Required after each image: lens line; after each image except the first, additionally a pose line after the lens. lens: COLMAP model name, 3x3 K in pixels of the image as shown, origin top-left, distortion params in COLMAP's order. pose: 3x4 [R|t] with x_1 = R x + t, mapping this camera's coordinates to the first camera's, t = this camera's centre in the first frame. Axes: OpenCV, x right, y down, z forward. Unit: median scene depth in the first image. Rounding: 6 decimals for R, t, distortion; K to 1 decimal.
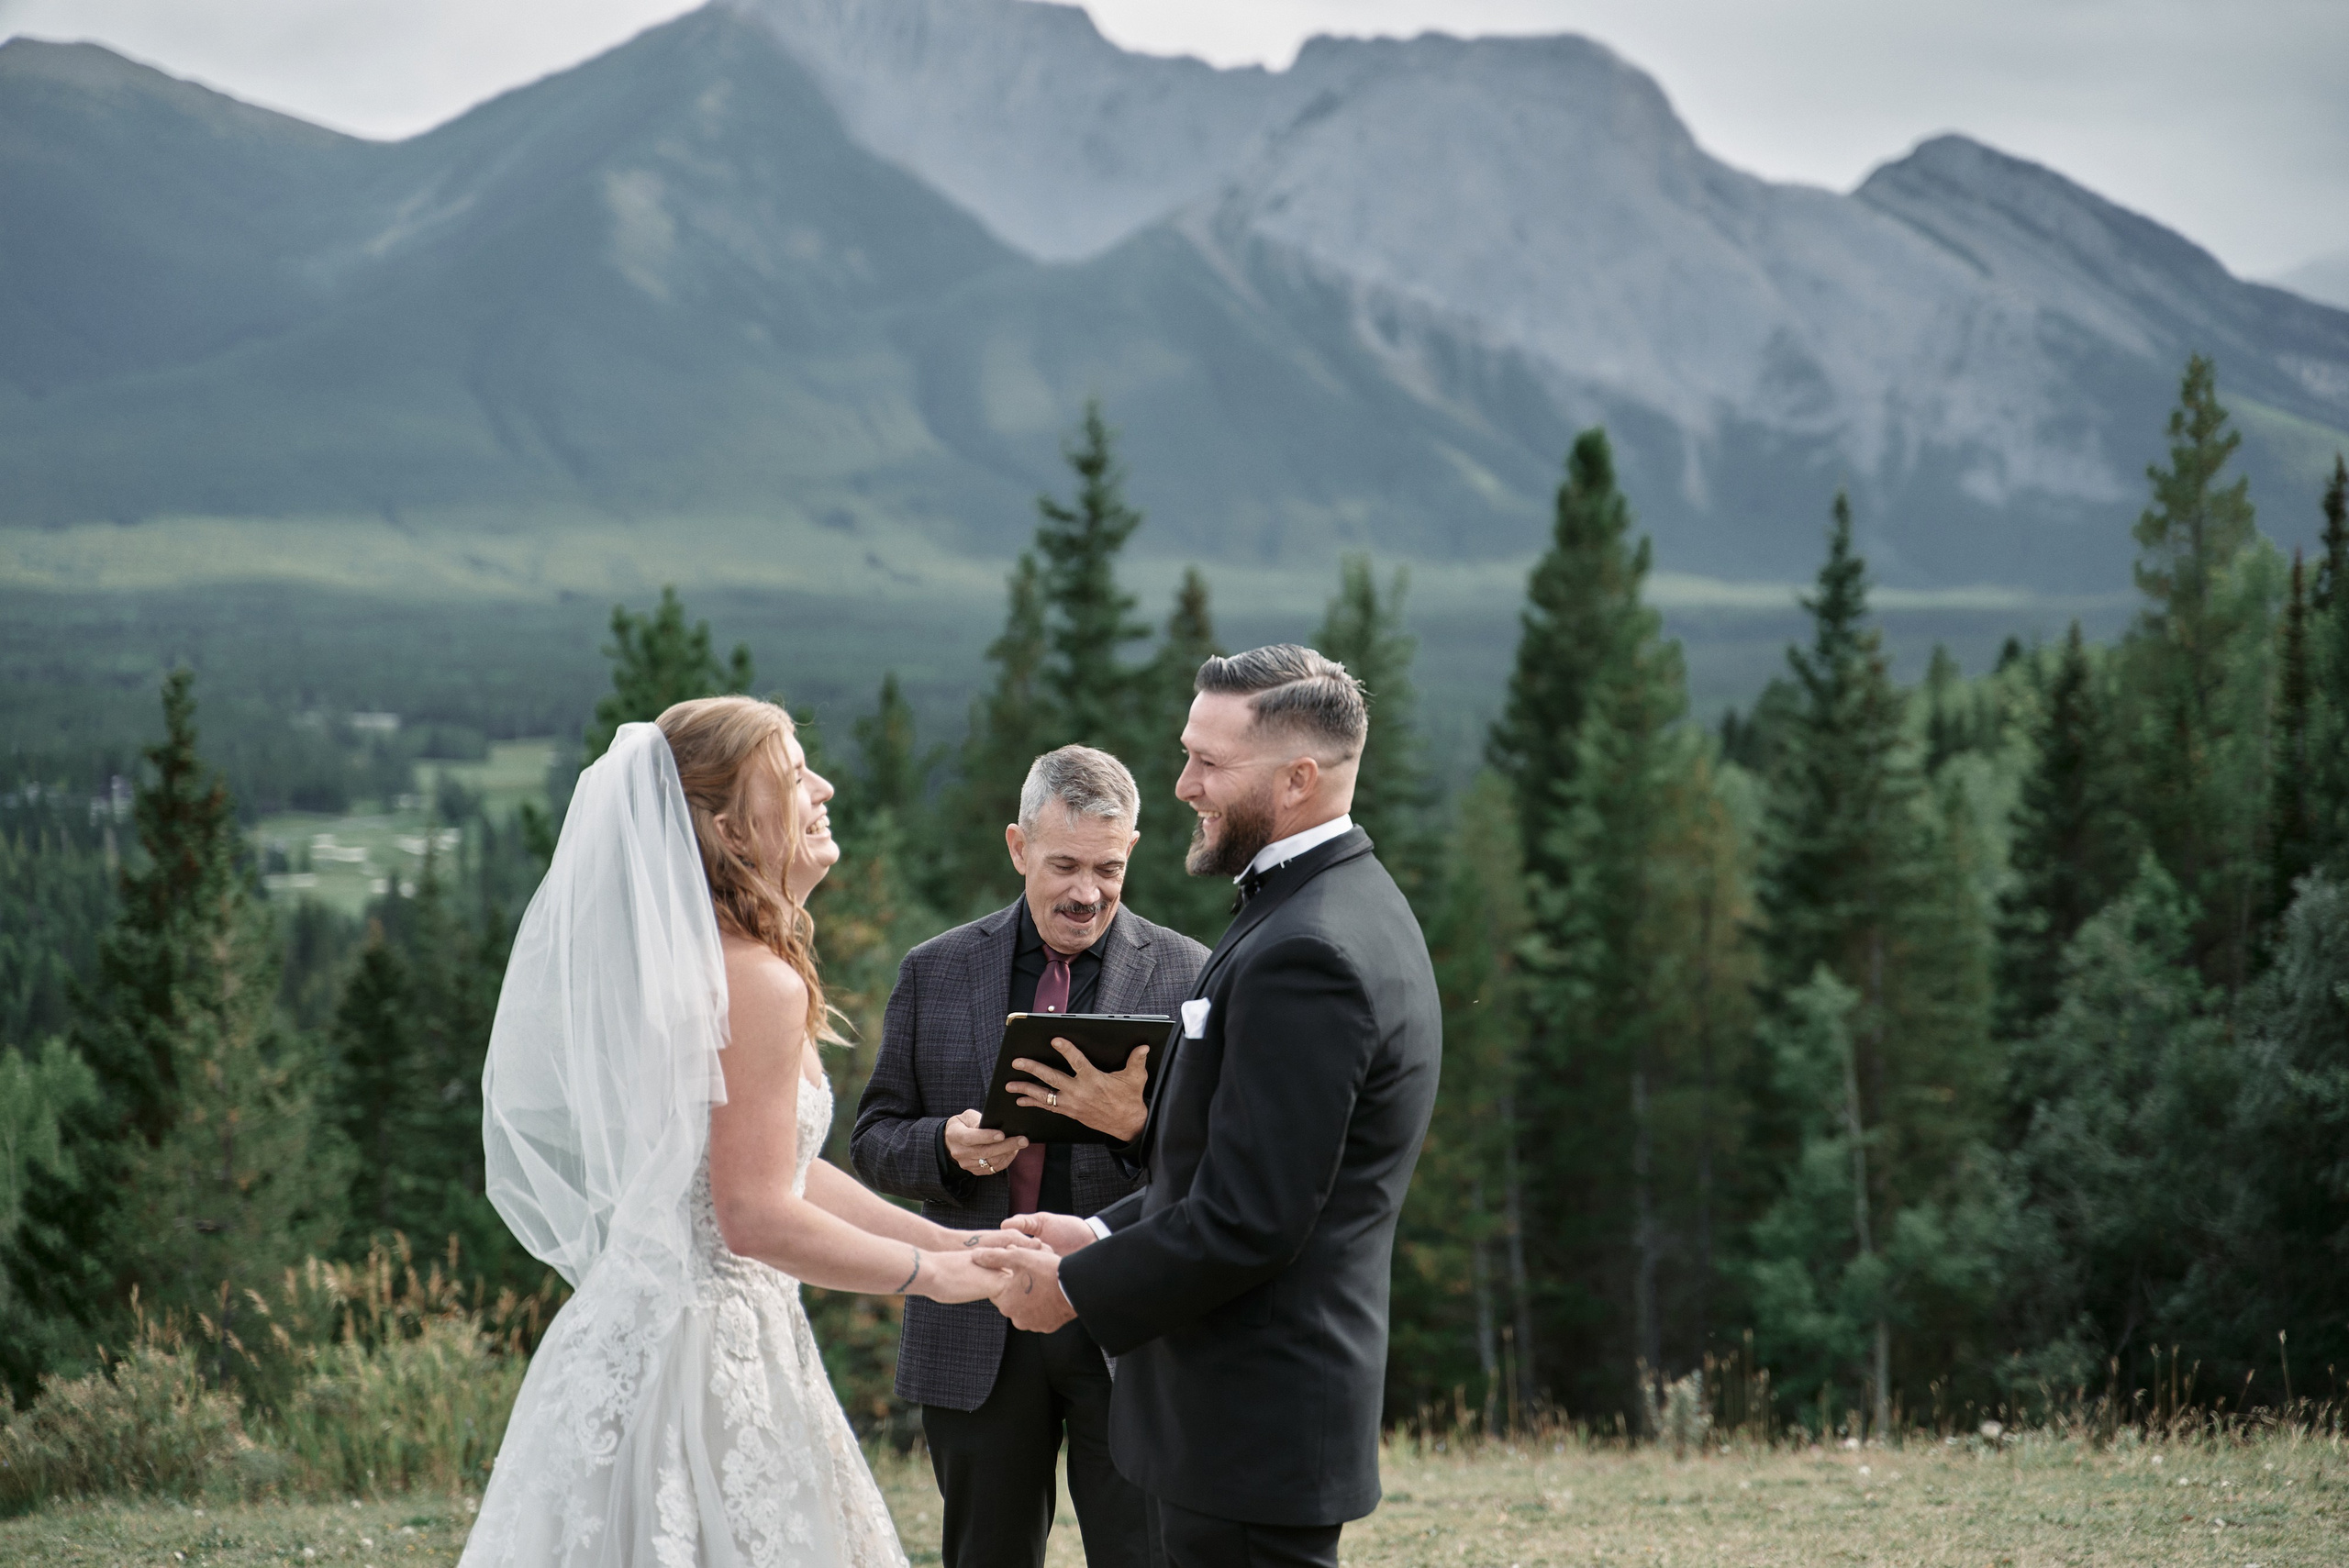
lens RADIAL K [[4620.6, 0, 1174.5], [0, 4620.6, 784.0], [0, 0, 1]] dist [-0.022365, -0.153285]
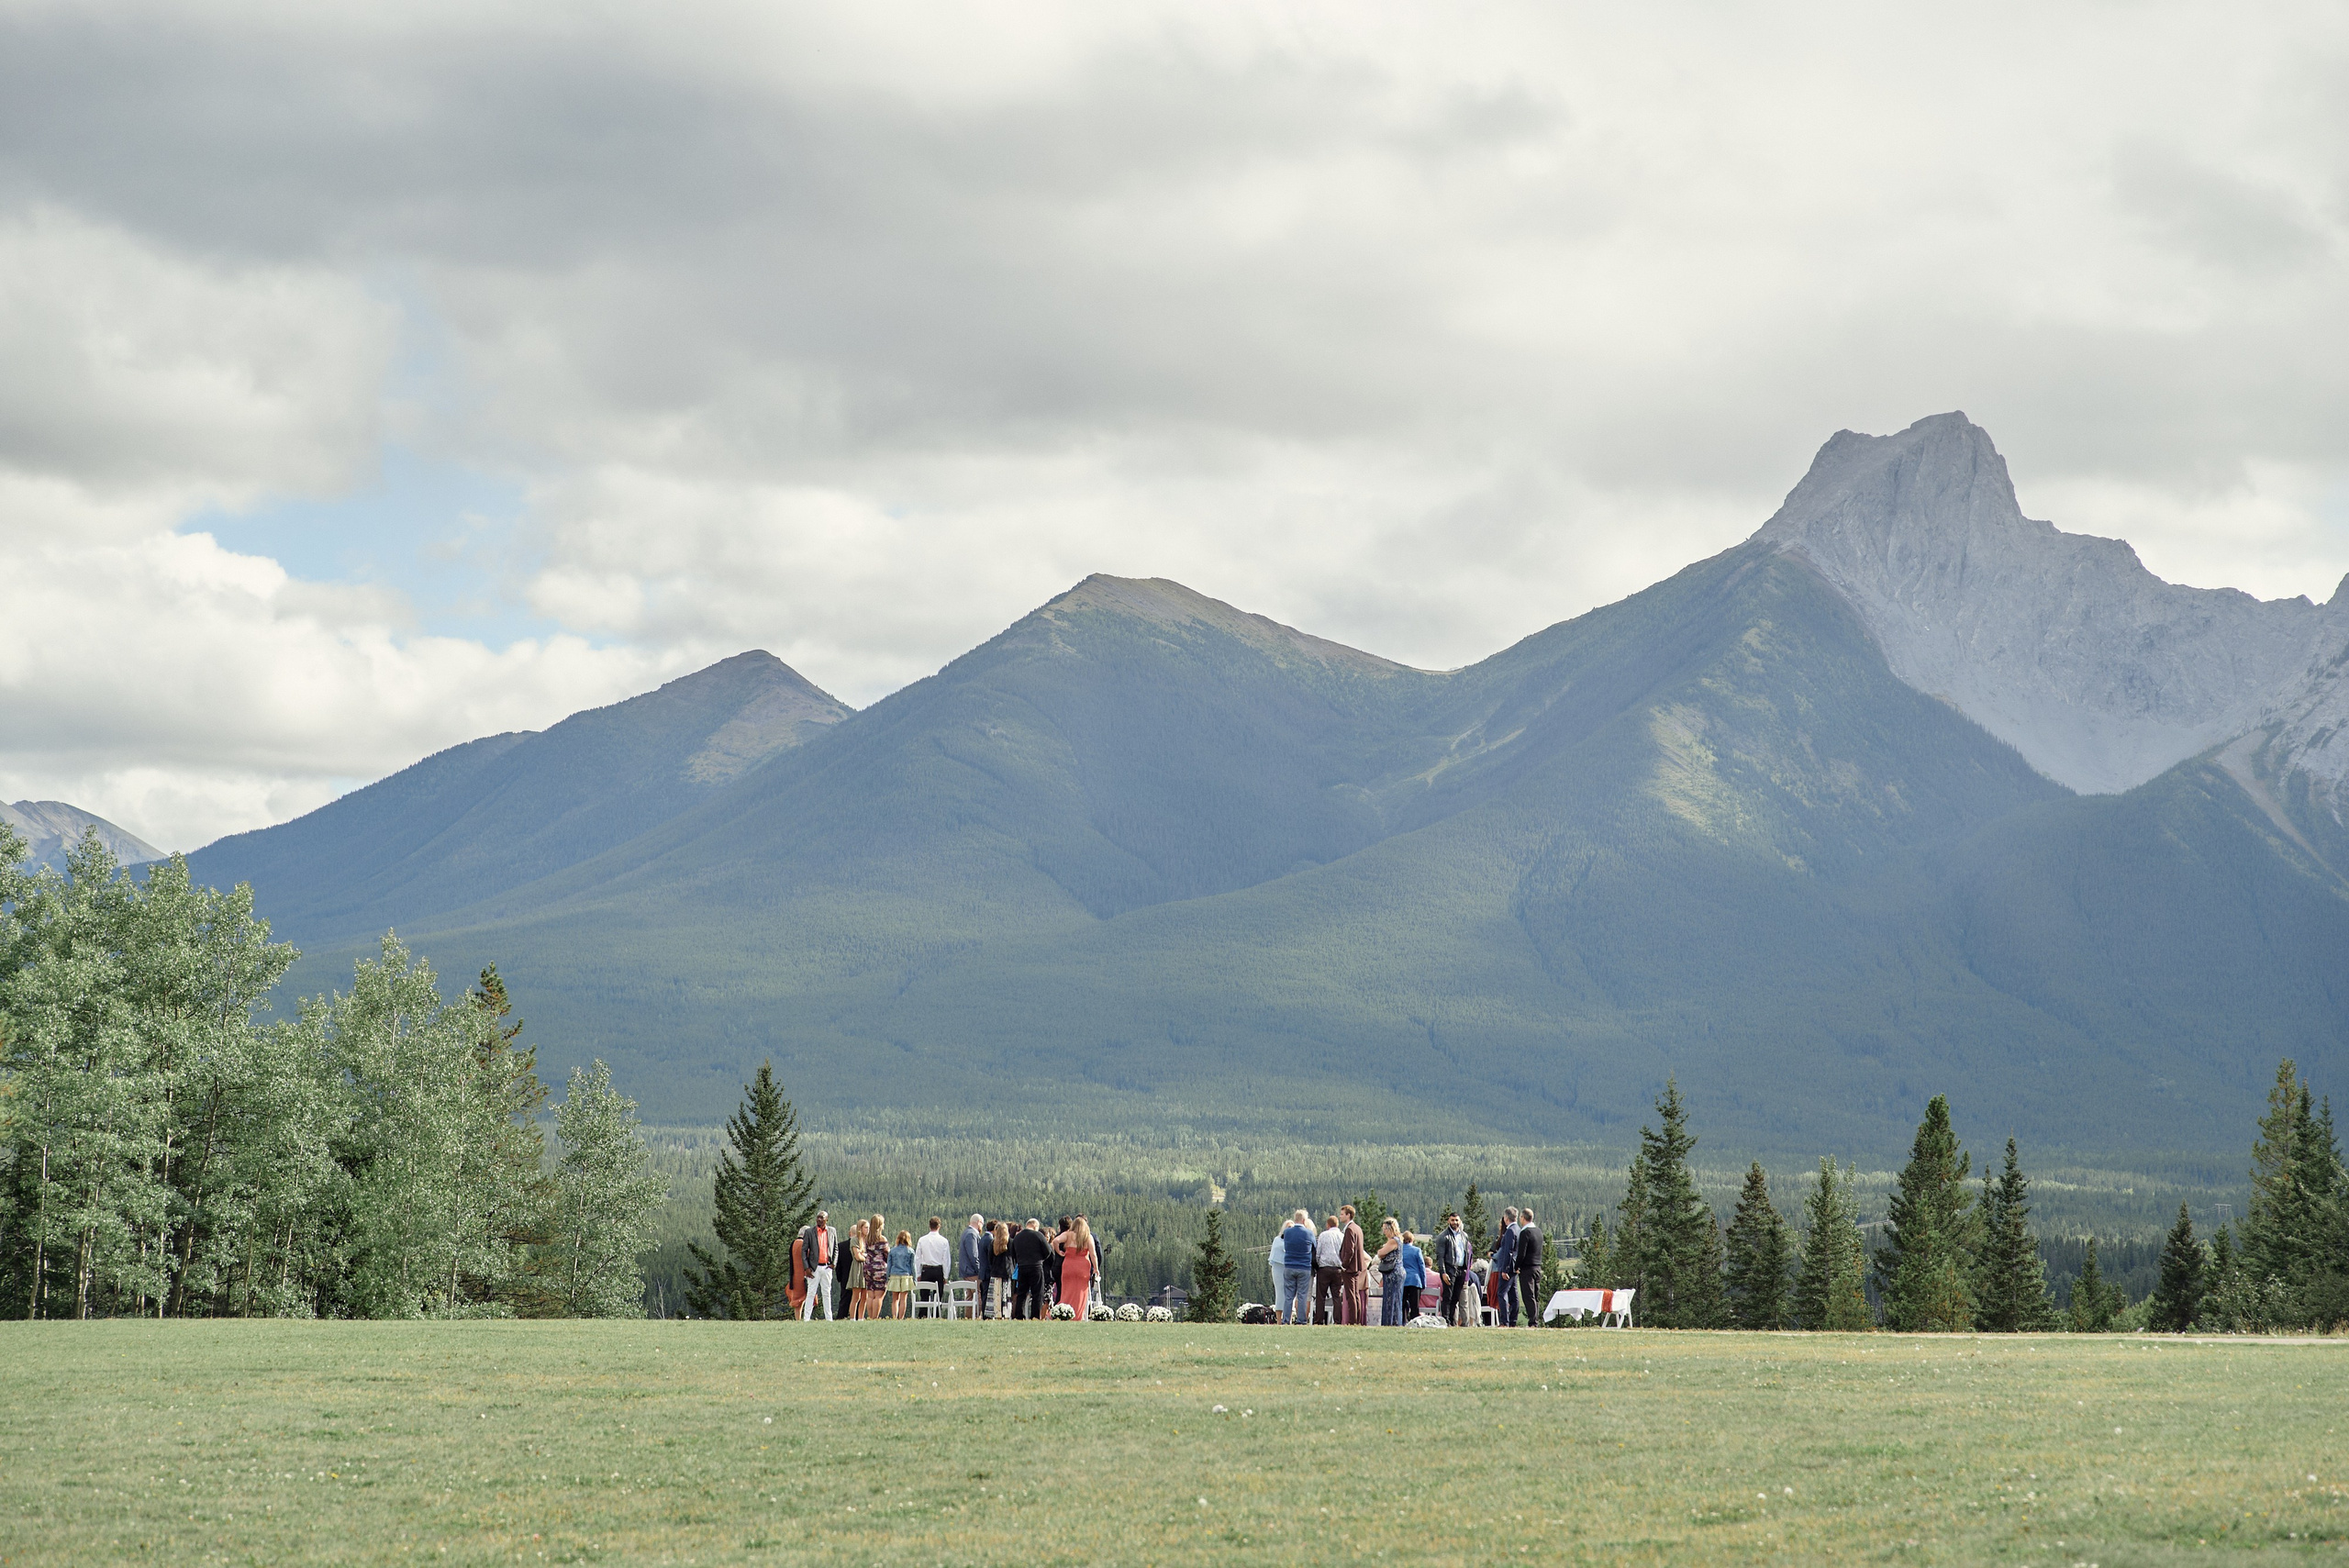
lens RADIAL K [[4620.6, 0, 1174.5], [0, 4620.6, 784.0], [0, 0, 1]] dist [-0.022365, -0.153285]
pose [[0.974659, 0.004381, -0.223654, 0.060625], [-0.029543, 0.993571, -0.109285, 0.003781], [0.221738, 0.113123, 0.968522, -0.273291]]
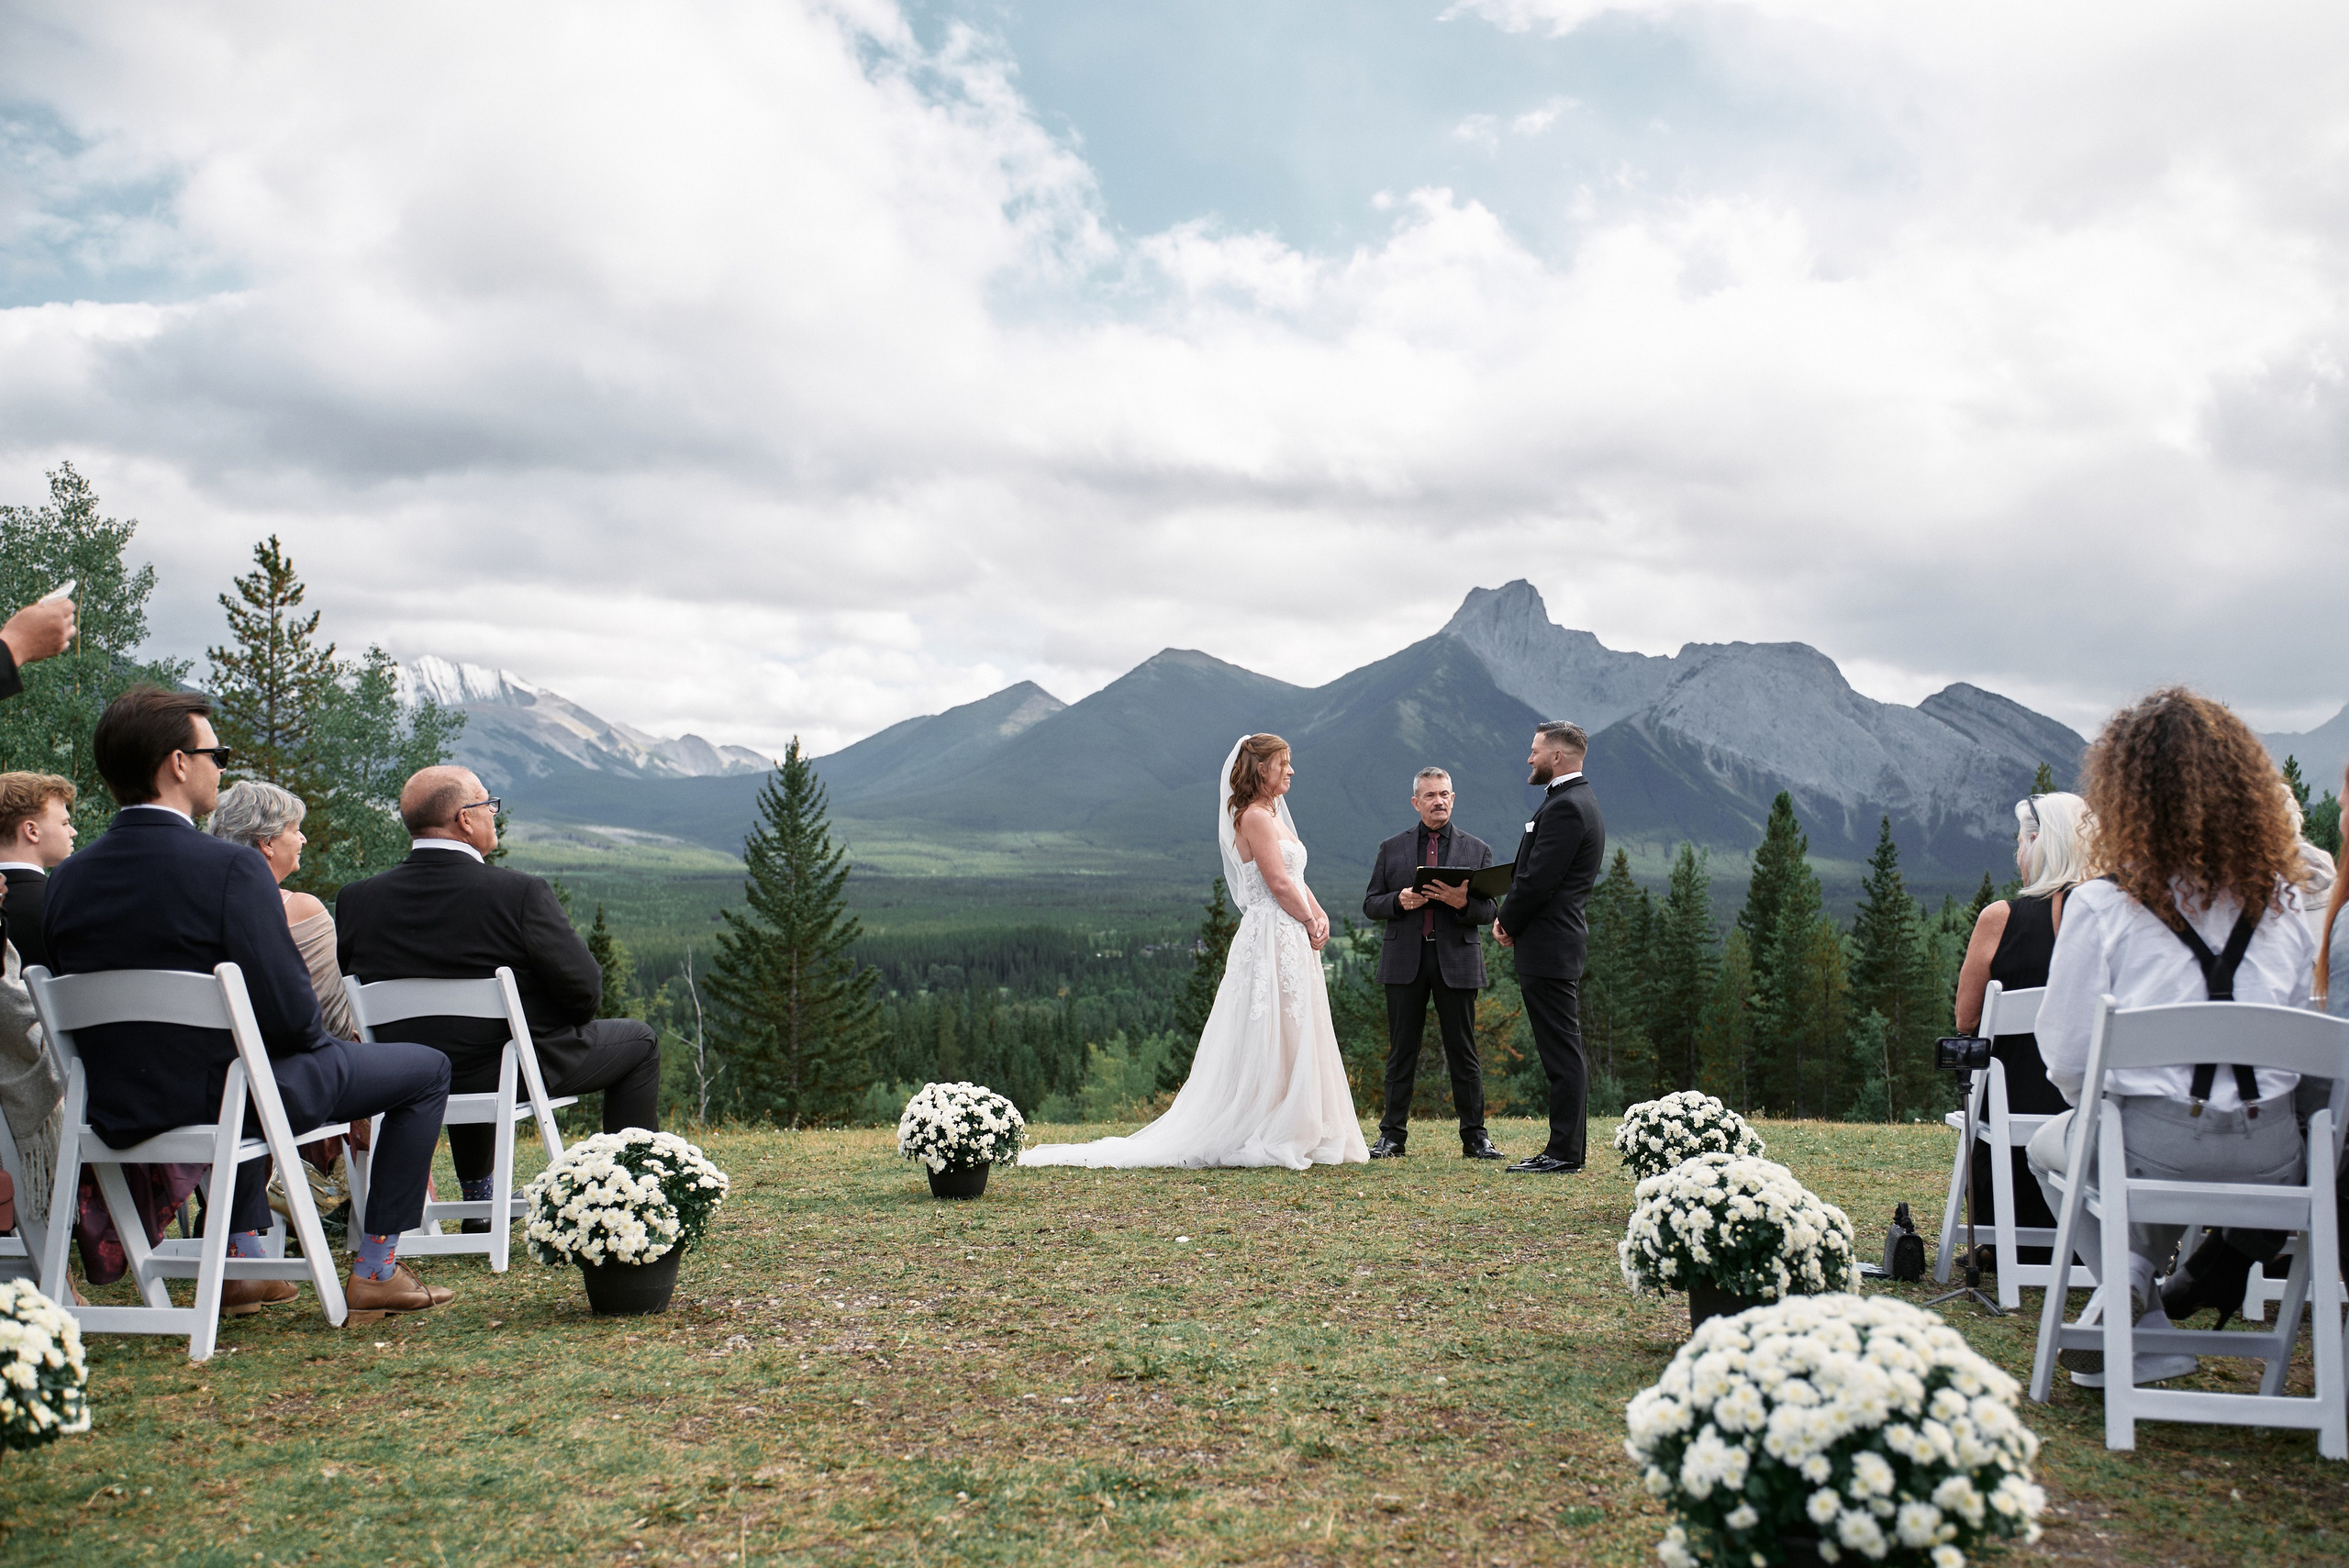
lens RADIAL K [[1879.7, 0, 1314.1], [0, 1879.7, 846.6], [0, 0, 1]] dist [-0.002679, 0.000040]
pose [[0.986306, 0.010725, -0.164577, 0.002485], [-0.019632, 0.998423, -0.052591, 0.002944], [0.163753, 0.055102, 0.984961, -0.008130]]
